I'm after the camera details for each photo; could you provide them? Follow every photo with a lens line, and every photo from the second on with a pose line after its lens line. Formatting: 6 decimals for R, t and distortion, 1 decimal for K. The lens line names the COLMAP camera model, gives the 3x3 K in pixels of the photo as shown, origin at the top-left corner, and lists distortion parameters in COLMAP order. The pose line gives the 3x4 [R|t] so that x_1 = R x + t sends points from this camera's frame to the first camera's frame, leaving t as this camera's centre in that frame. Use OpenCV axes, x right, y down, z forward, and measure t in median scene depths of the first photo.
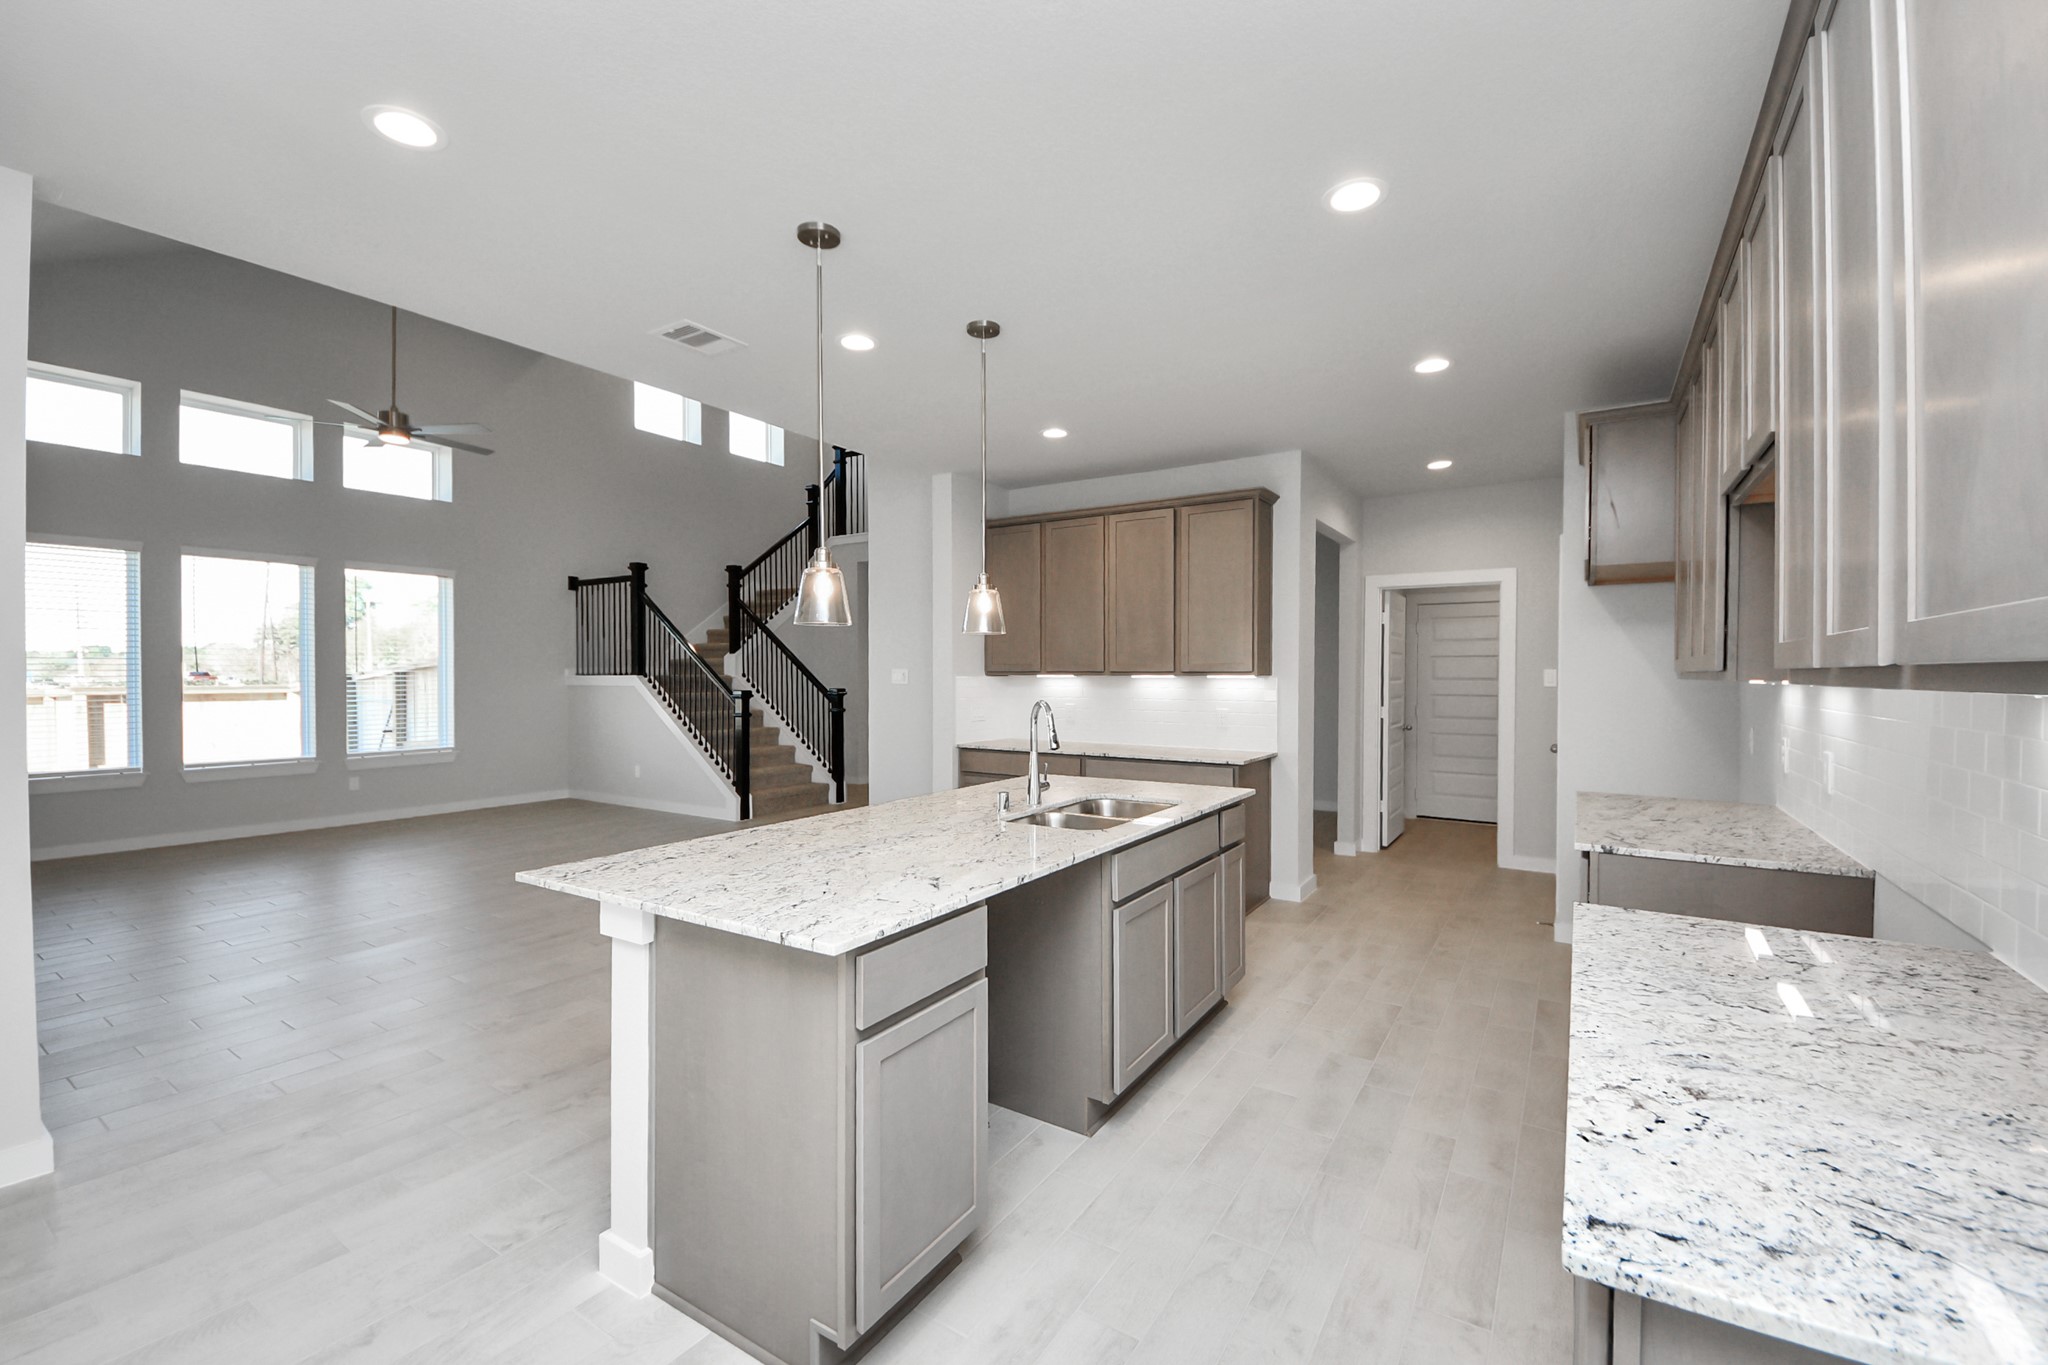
lens RADIAL K [[854.8, 0, 1055.5], [0, 854.8, 682.5], [0, 0, 1]] dist [-0.000149, -0.010812]
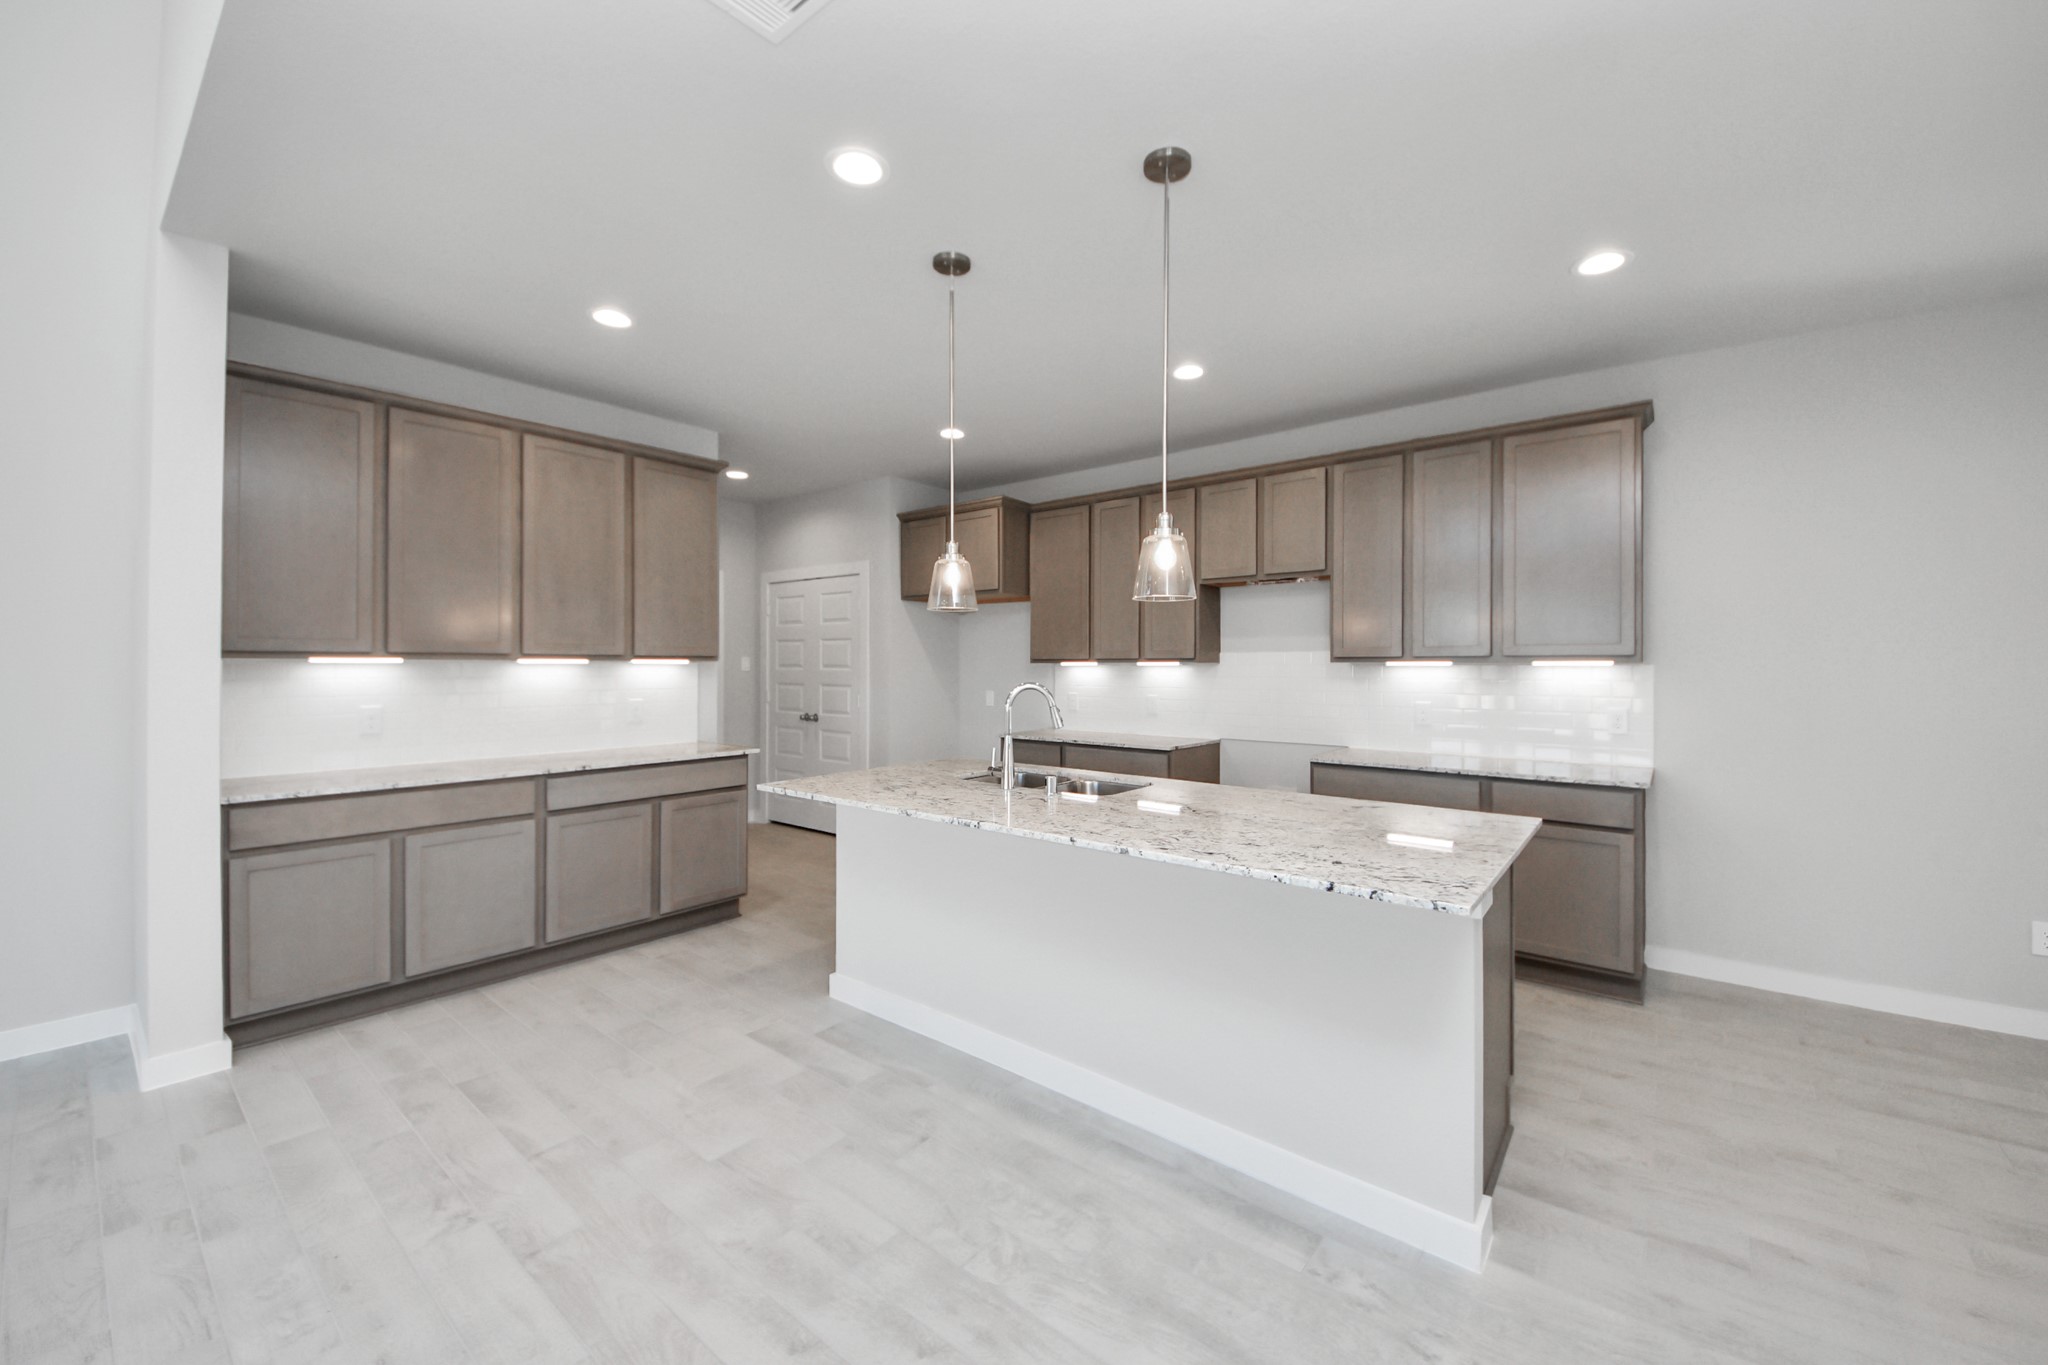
lens RADIAL K [[791.9, 0, 1049.0], [0, 791.9, 658.1], [0, 0, 1]] dist [0.030482, -0.016236]
pose [[0.123741, 0.010751, 0.992256, -0.374879], [0.013320, 0.999833, -0.012494, 0.003137], [-0.992225, 0.014763, 0.123577, 0.343518]]
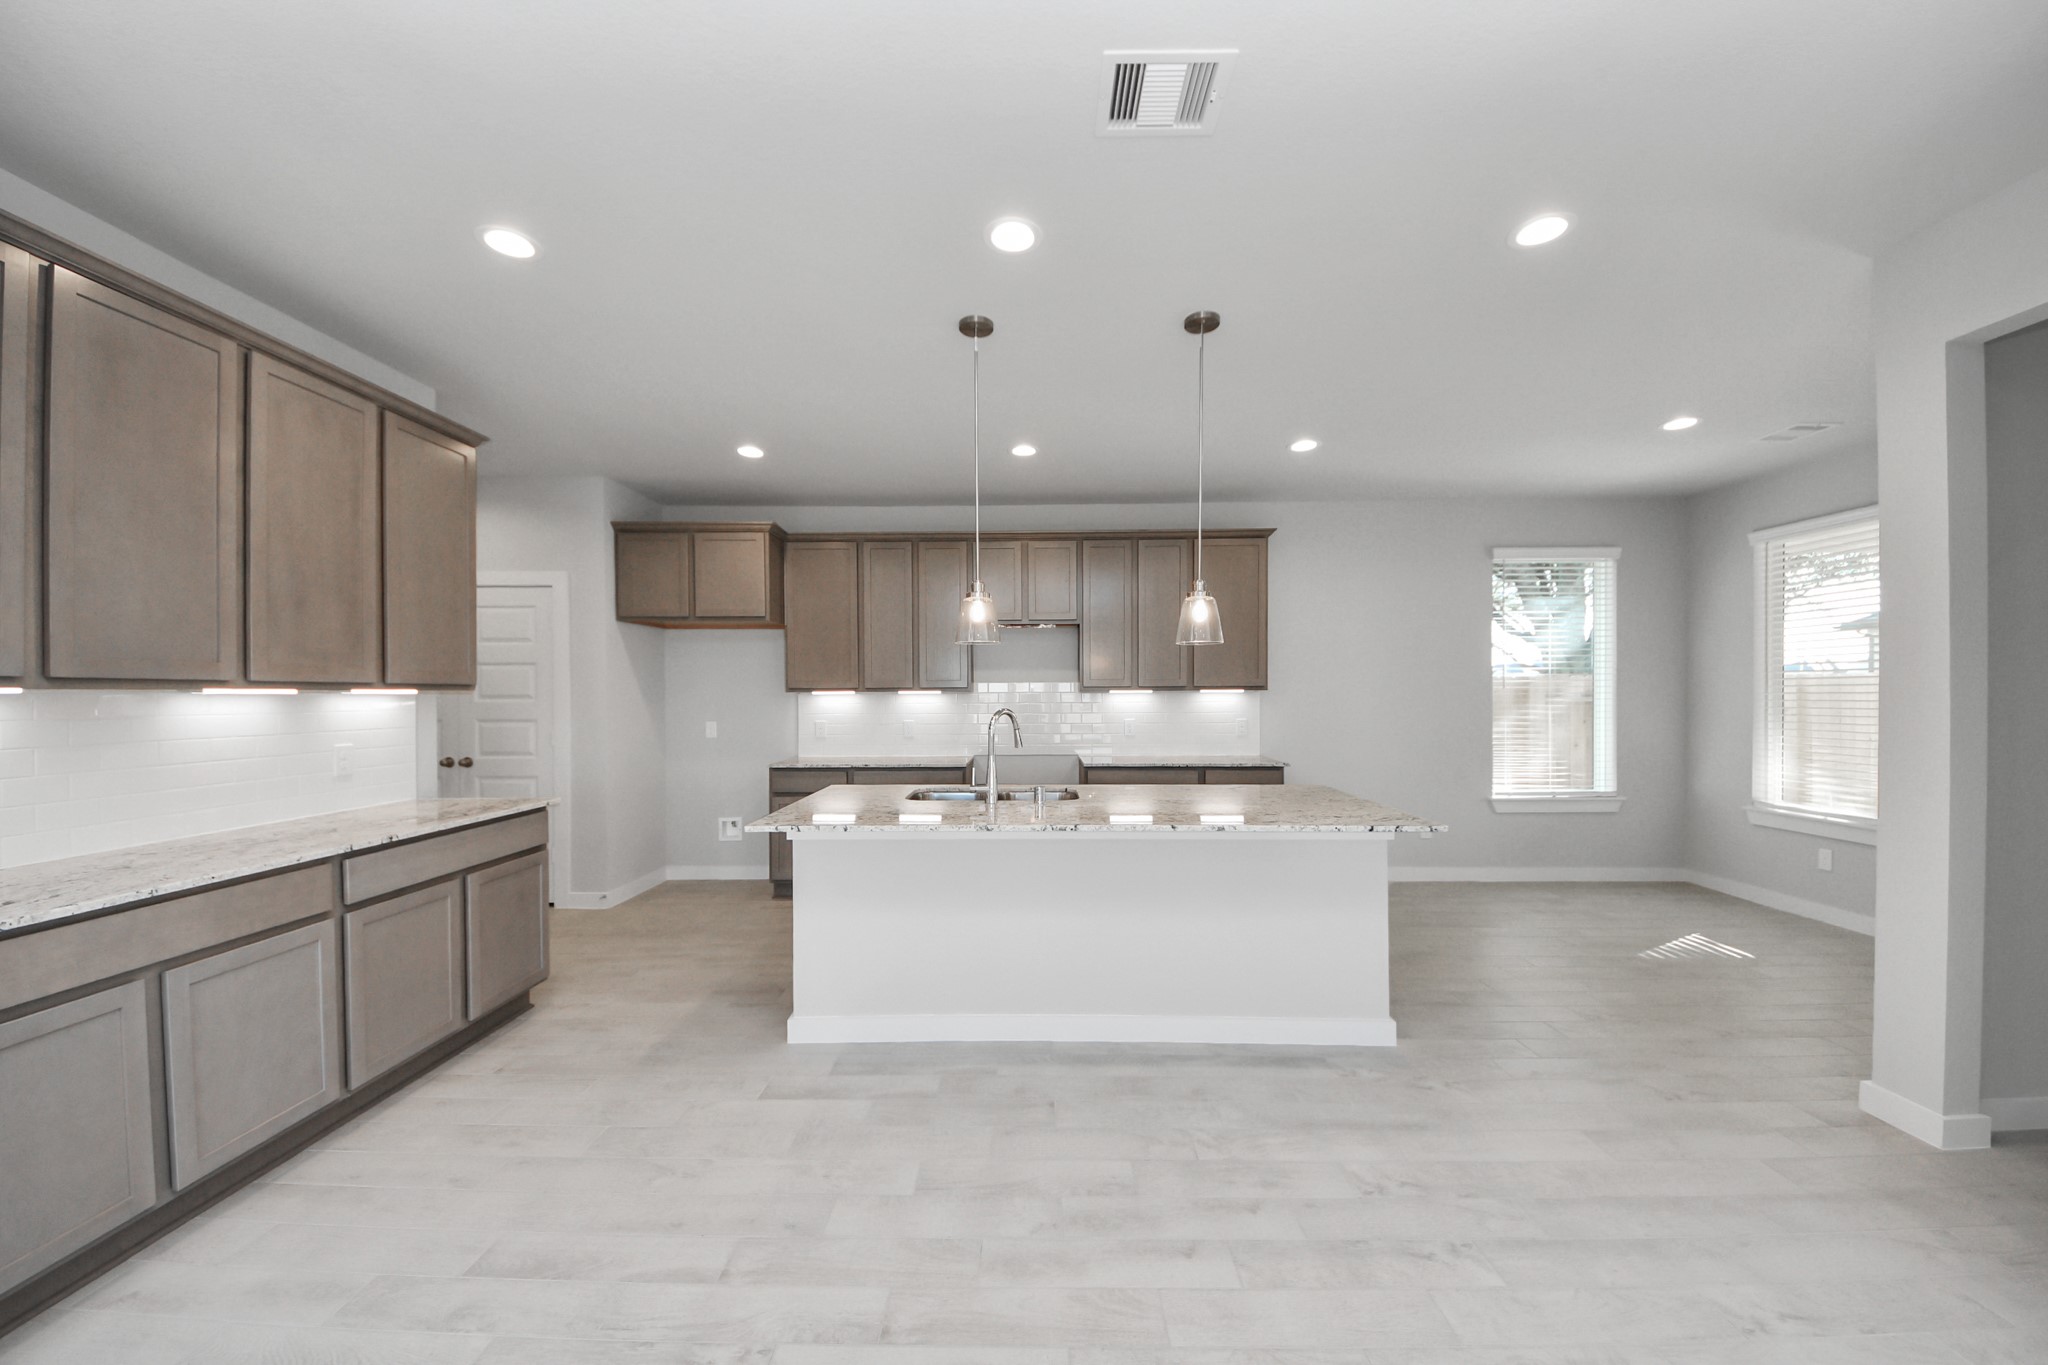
lens RADIAL K [[733.7, 0, 1027.5], [0, 733.7, 689.3], [0, 0, 1]] dist [0.031573, -0.017850]
pose [[-0.511602, 0.008188, 0.859184, -0.353176], [0.017615, 0.999844, 0.000961, -0.000646], [-0.859042, 0.015626, -0.511667, 0.586718]]
